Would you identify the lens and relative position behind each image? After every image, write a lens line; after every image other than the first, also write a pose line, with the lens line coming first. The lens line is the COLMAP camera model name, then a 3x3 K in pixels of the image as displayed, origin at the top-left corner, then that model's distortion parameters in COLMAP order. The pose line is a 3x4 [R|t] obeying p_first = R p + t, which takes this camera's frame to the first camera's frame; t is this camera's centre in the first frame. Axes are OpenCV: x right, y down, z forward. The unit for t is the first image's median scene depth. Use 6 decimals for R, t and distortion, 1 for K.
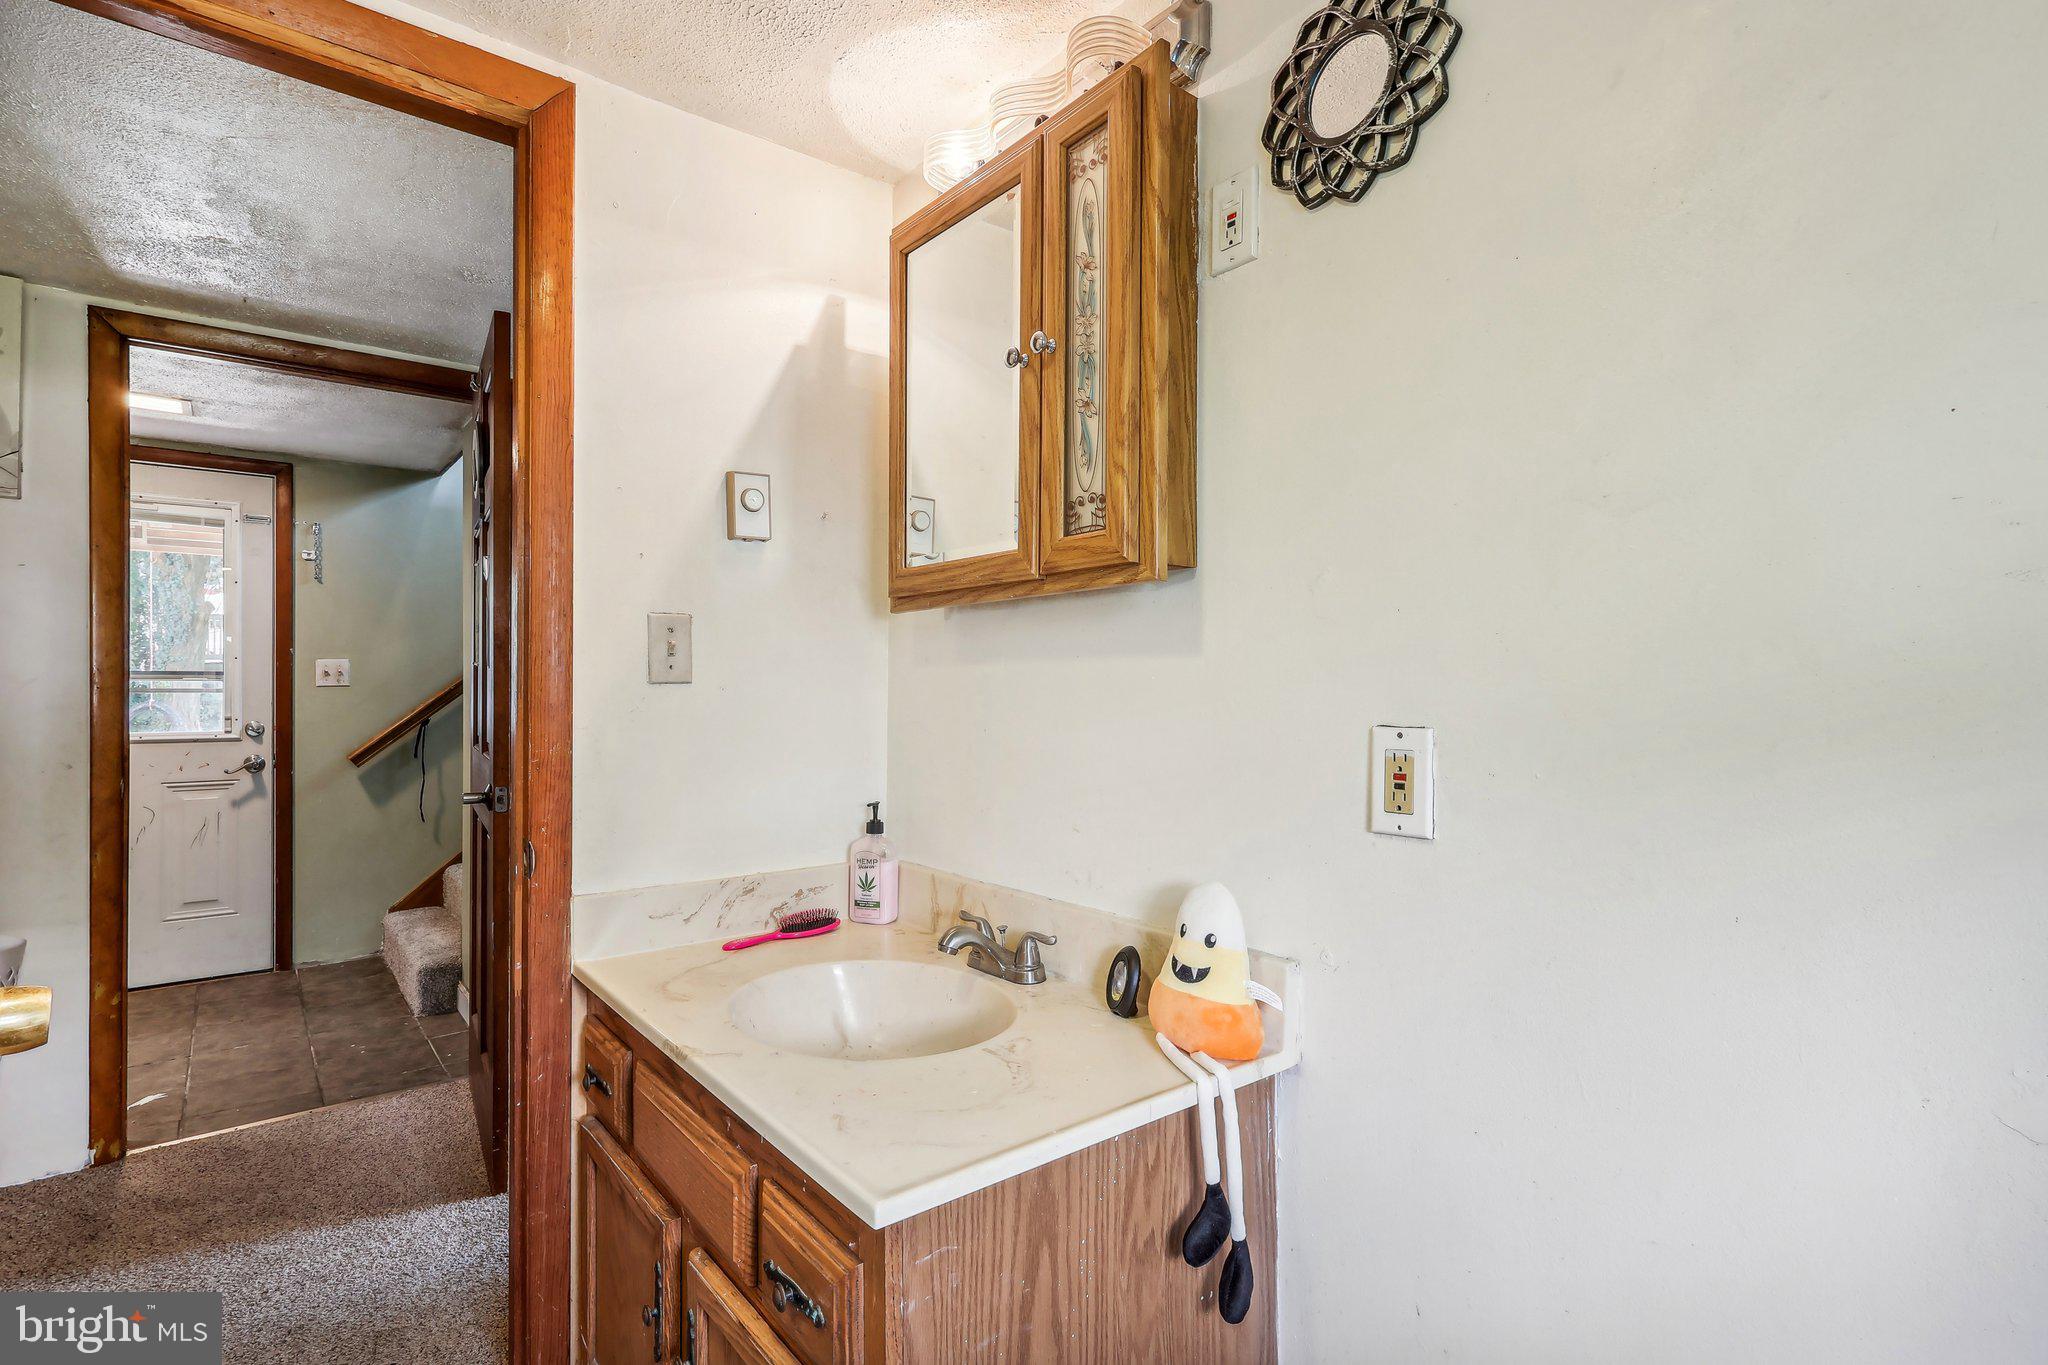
lens RADIAL K [[998.5, 0, 1022.9], [0, 998.5, 668.7], [0, 0, 1]] dist [-0.000910, 0.000313]
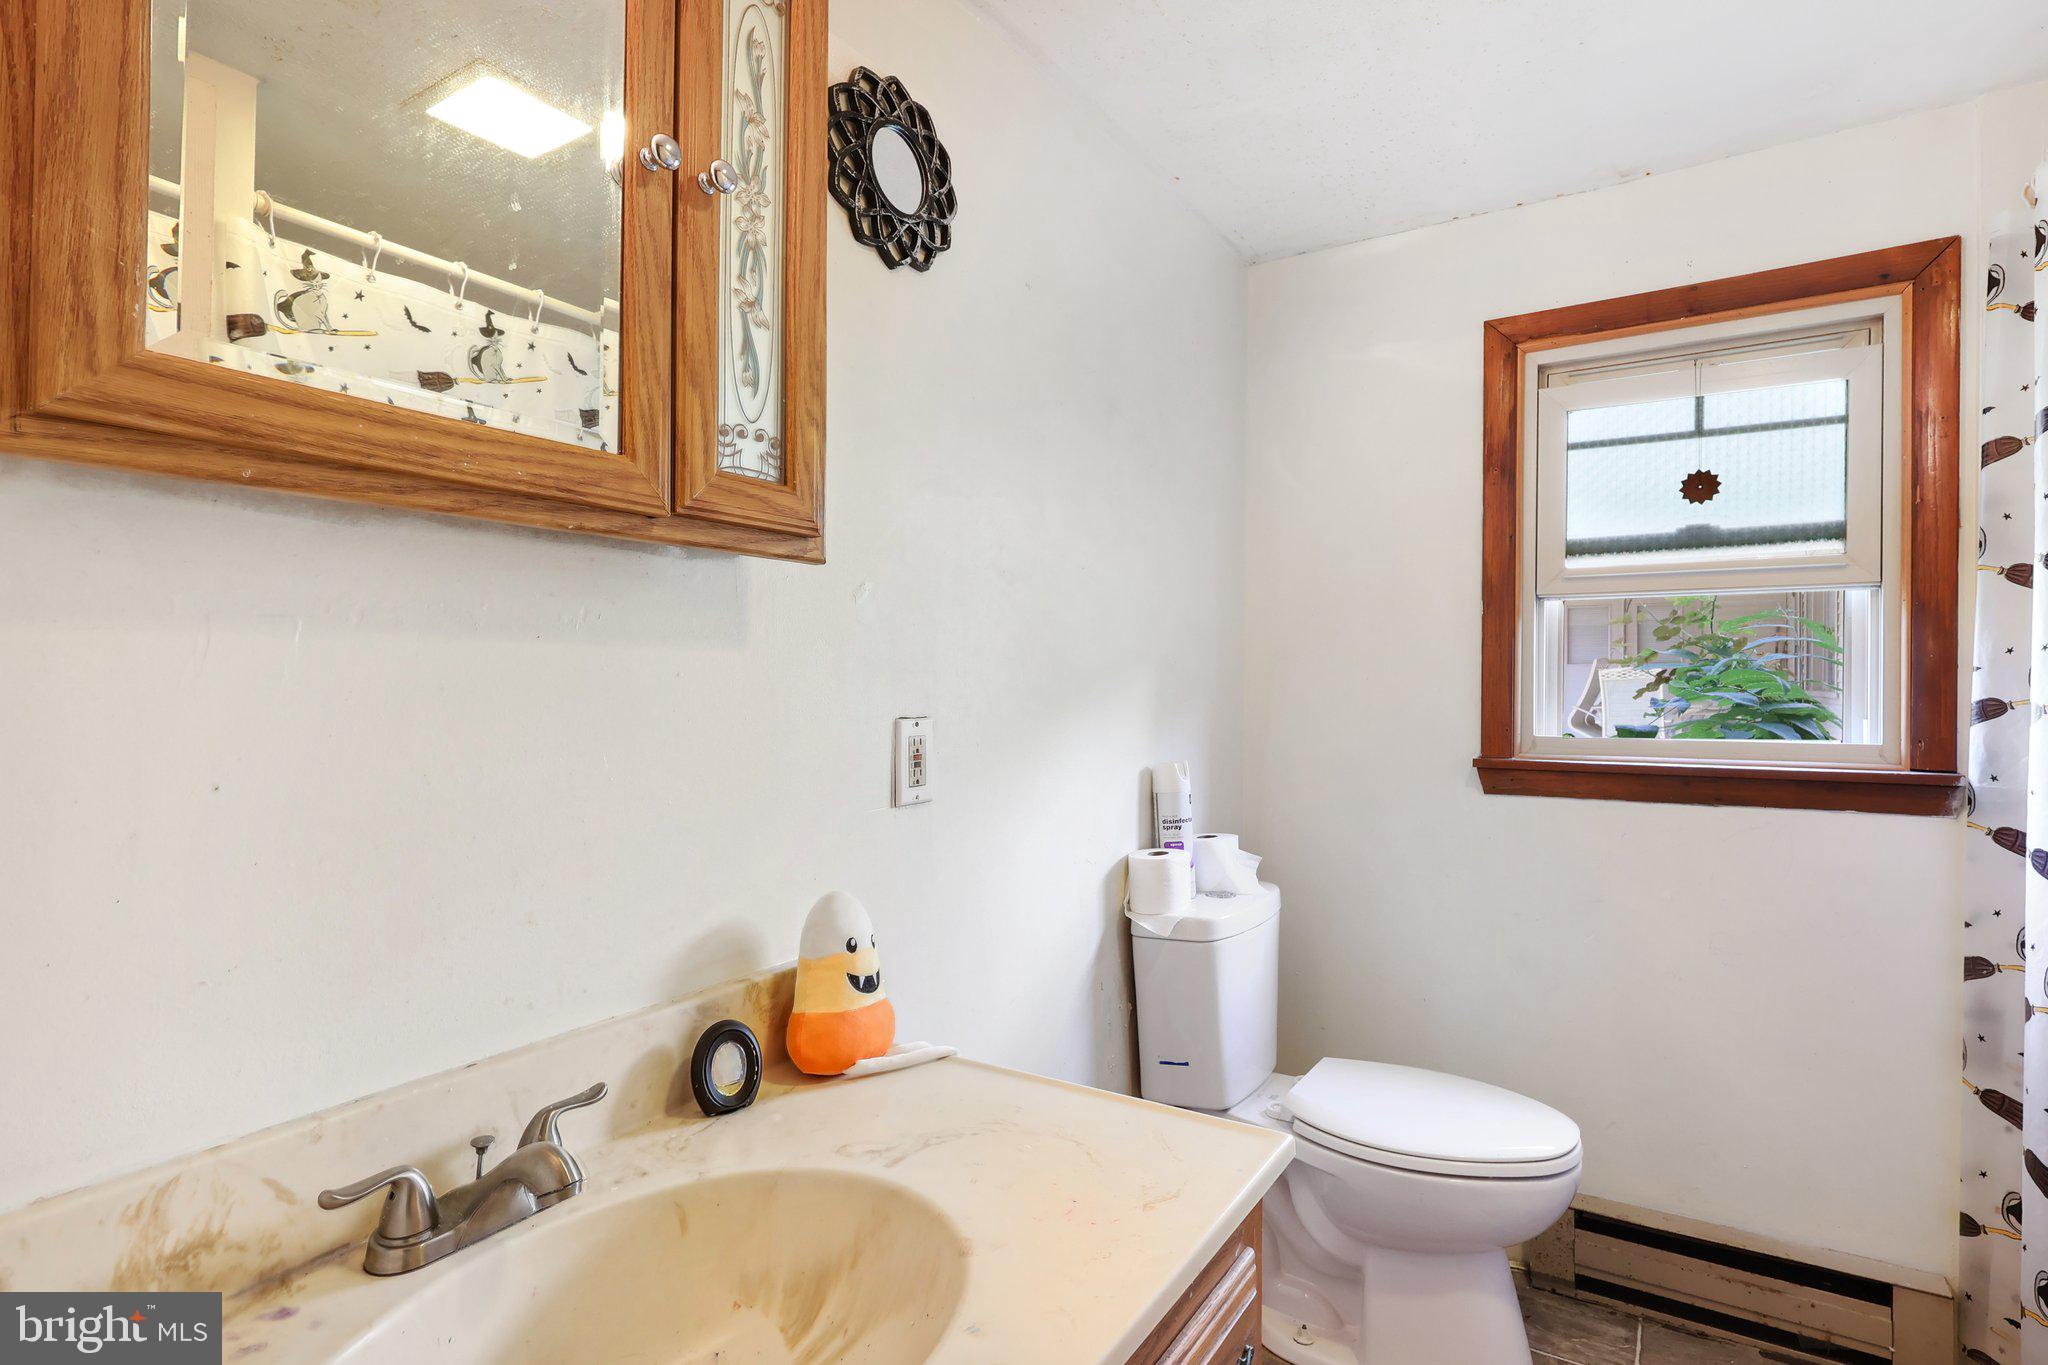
lens RADIAL K [[998.5, 0, 1022.8], [0, 998.5, 697.9], [0, 0, 1]] dist [-0.000910, 0.000313]
pose [[-0.312008, -0.006518, 0.950057, -0.755969], [-0.016051, 0.999870, 0.001589, 0.025265], [-0.949944, -0.014753, -0.312072, 1.105805]]
